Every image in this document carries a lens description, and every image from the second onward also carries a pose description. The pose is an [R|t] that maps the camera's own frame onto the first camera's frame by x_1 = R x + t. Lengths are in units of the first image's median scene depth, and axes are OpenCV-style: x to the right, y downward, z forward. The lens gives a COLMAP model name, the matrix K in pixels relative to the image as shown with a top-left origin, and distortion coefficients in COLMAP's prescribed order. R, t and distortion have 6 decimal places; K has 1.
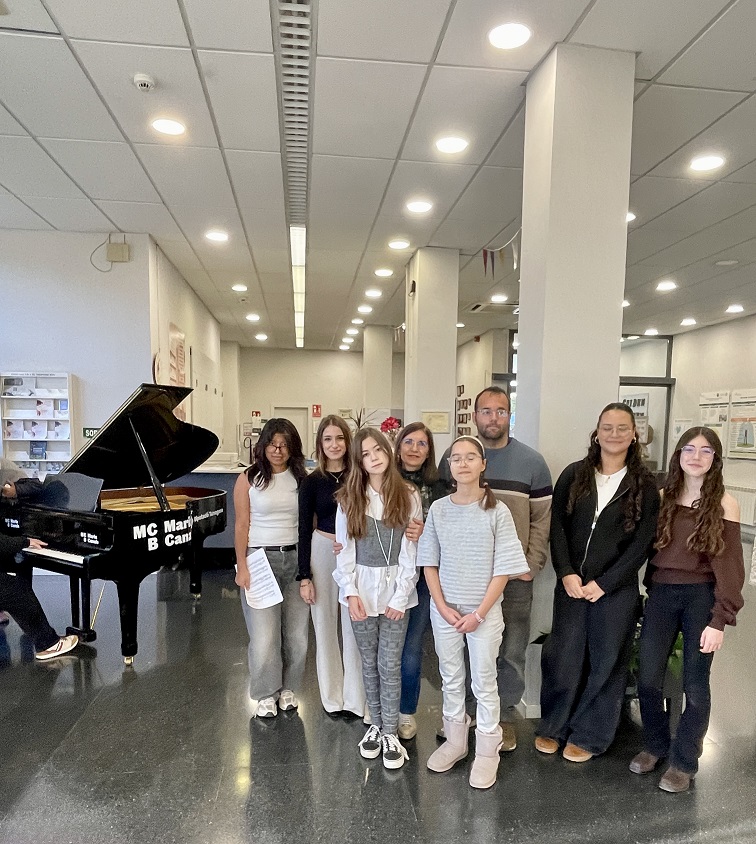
lens RADIAL K [[658.4, 0, 392.7], [0, 658.4, 497.9], [0, 0, 1]] dist [-0.004692, -0.001489]
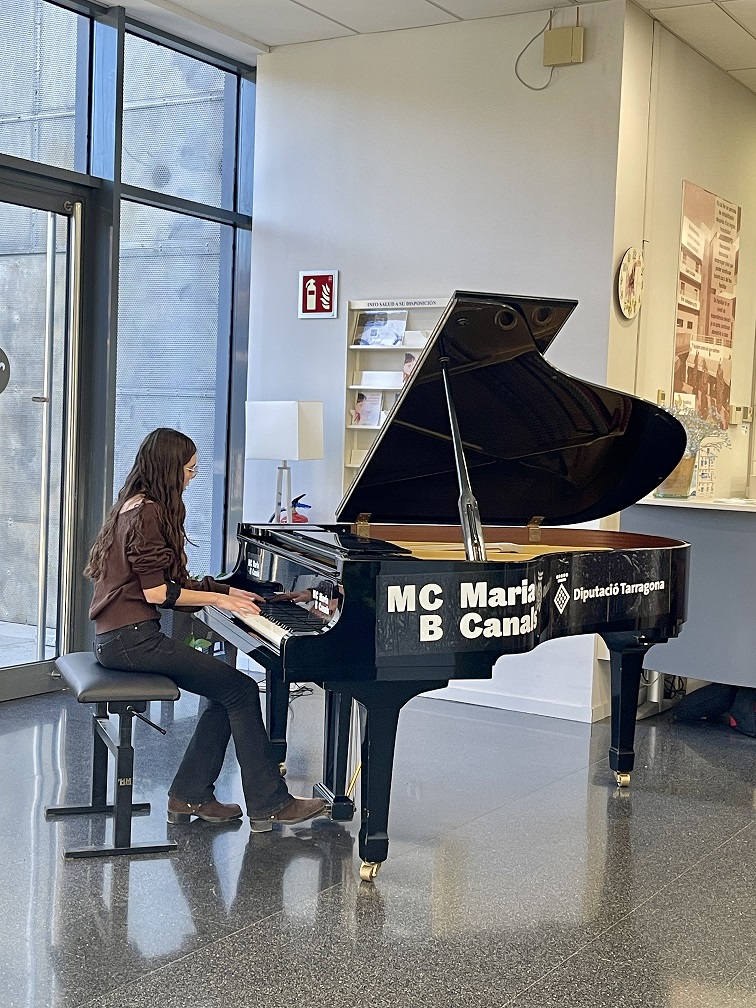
lens RADIAL K [[1415.4, 0, 365.0], [0, 1415.4, 496.1], [0, 0, 1]] dist [0.074203, 0.000000]
pose [[0.770962, 0.043778, -0.635375, 0.221478], [-0.092361, 0.994774, -0.043530, 0.023654], [0.630149, 0.092244, 0.770976, 0.179490]]
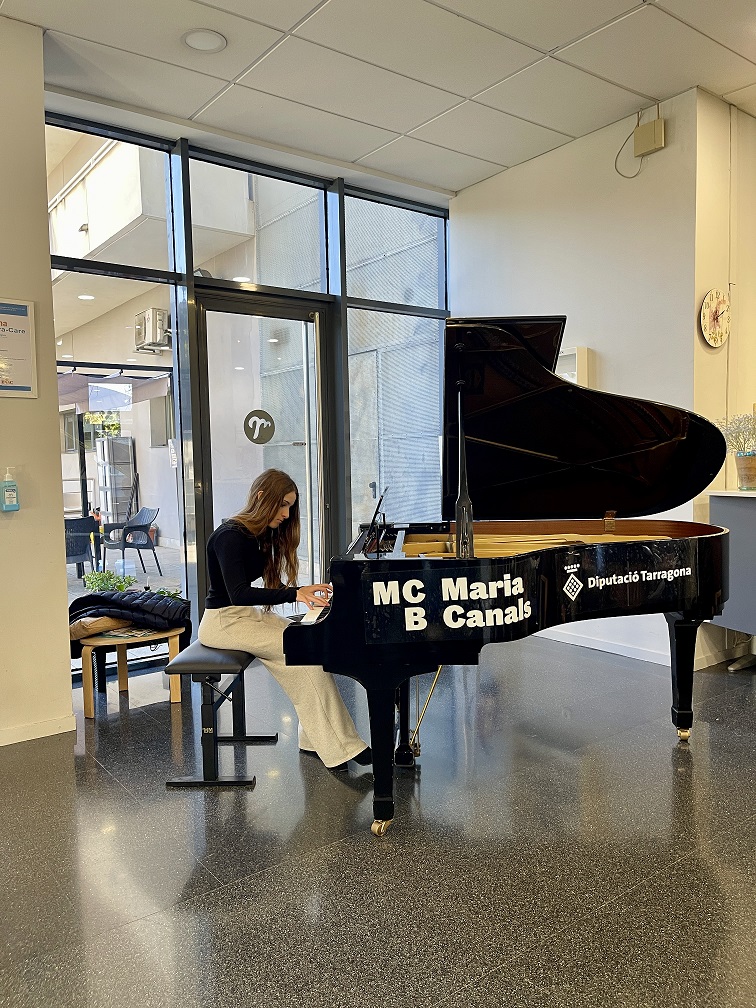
lens RADIAL K [[761.4, 0, 382.9], [0, 761.4, 507.4], [0, 0, 1]] dist [0.043435, -0.026741]
pose [[0.494252, 0.027305, -0.868890, 0.137752], [-0.062903, 0.998010, -0.004419, -0.013366], [0.867040, 0.056840, 0.494986, 0.641071]]
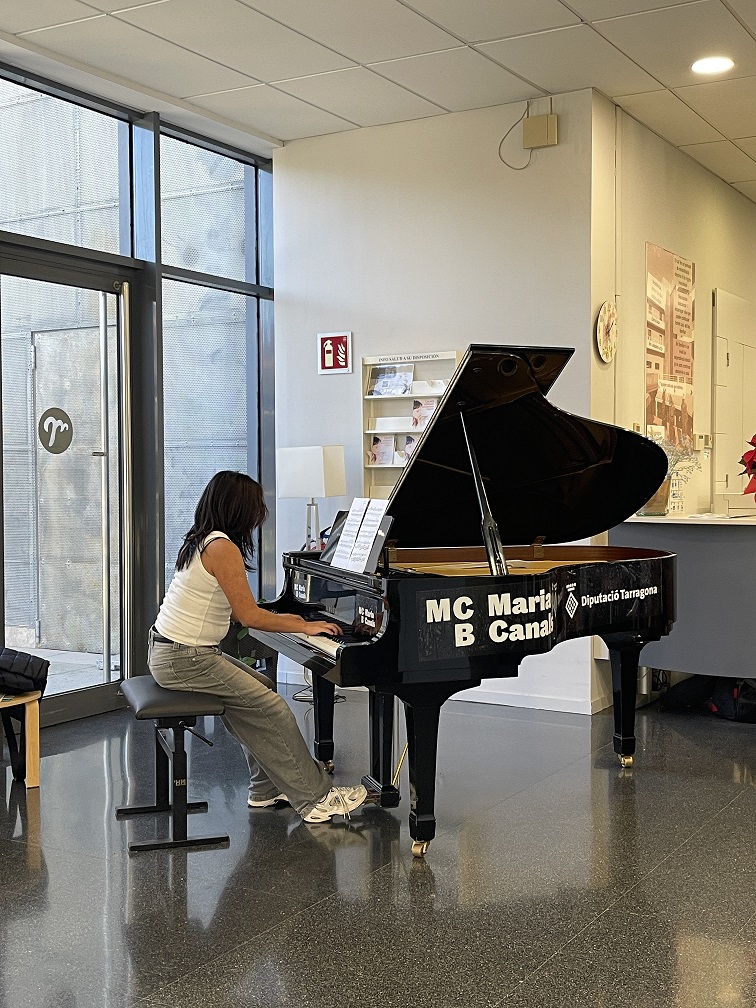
lens RADIAL K [[1248.7, 0, 376.0], [0, 1248.7, 502.8], [0, 0, 1]] dist [0.077414, 0.000000]
pose [[0.781505, -0.003211, -0.623890, 0.208798], [-0.048238, 0.996682, -0.065553, 0.030996], [0.622031, 0.081325, 0.778758, 0.139830]]
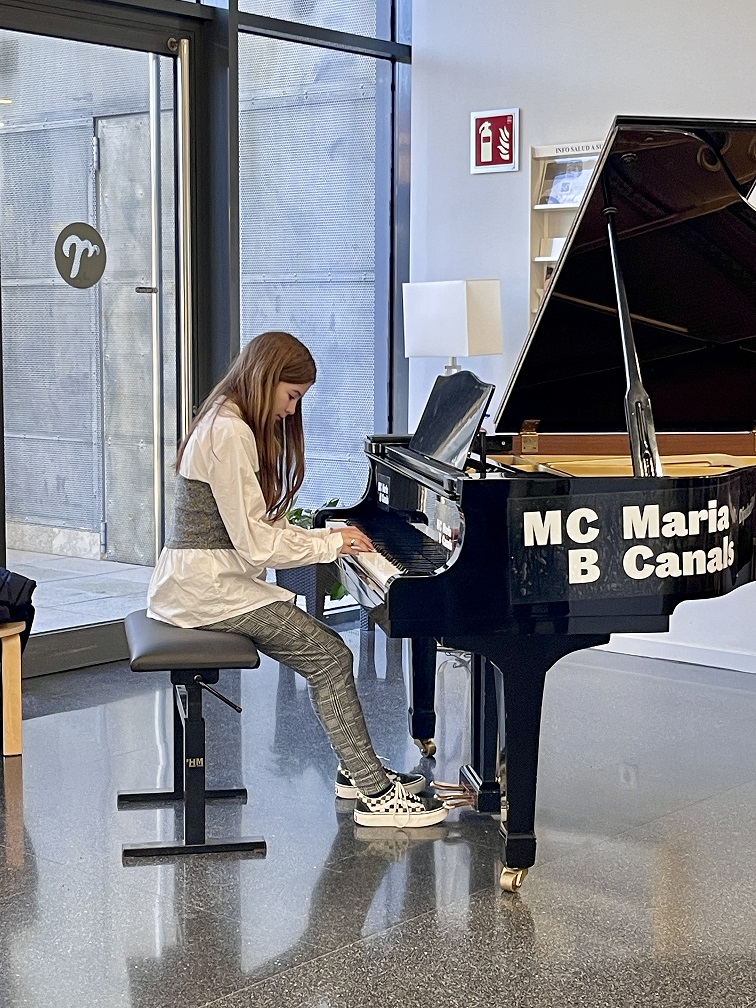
lens RADIAL K [[1728.6, 0, 370.4], [0, 1728.6, 510.7], [0, 0, 1]] dist [0.072508, 0.000000]
pose [[0.664564, 0.068331, -0.744101, 0.237543], [-0.071842, 0.997040, 0.027396, 0.021710], [0.743770, 0.035252, 0.667505, 0.278390]]
